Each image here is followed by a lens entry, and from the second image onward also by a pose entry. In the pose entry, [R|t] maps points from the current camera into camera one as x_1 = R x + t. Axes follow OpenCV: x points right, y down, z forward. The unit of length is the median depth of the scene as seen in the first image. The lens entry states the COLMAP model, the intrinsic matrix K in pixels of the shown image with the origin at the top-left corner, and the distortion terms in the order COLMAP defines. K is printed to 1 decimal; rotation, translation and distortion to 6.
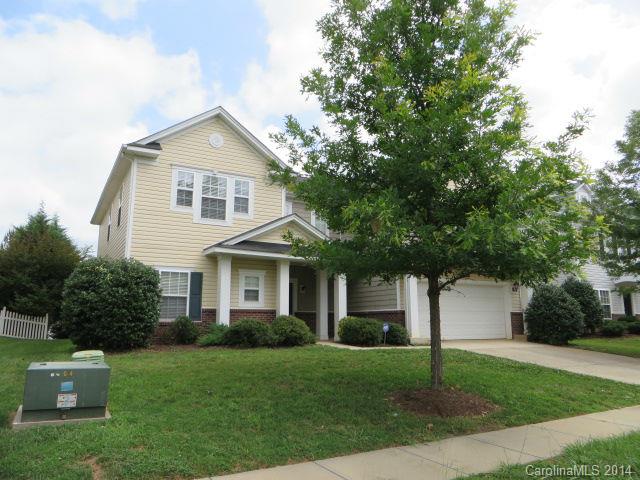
lens RADIAL K [[553.1, 0, 320.0], [0, 553.1, 240.0], [0, 0, 1]] dist [0.001753, 0.001496]
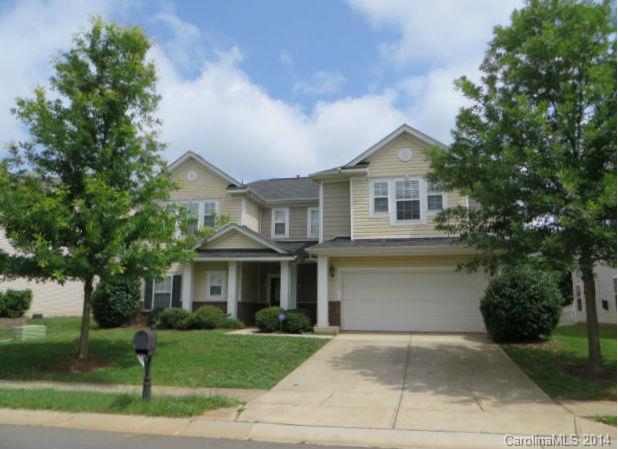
lens RADIAL K [[529.4, 0, 309.0], [0, 529.4, 224.5], [0, 0, 1]] dist [-0.107808, 0.004742]
pose [[0.671864, -0.124681, -0.730105, 0.439990], [0.103184, 0.991874, -0.074431, 0.028853], [0.733452, -0.025328, 0.679269, 0.157275]]
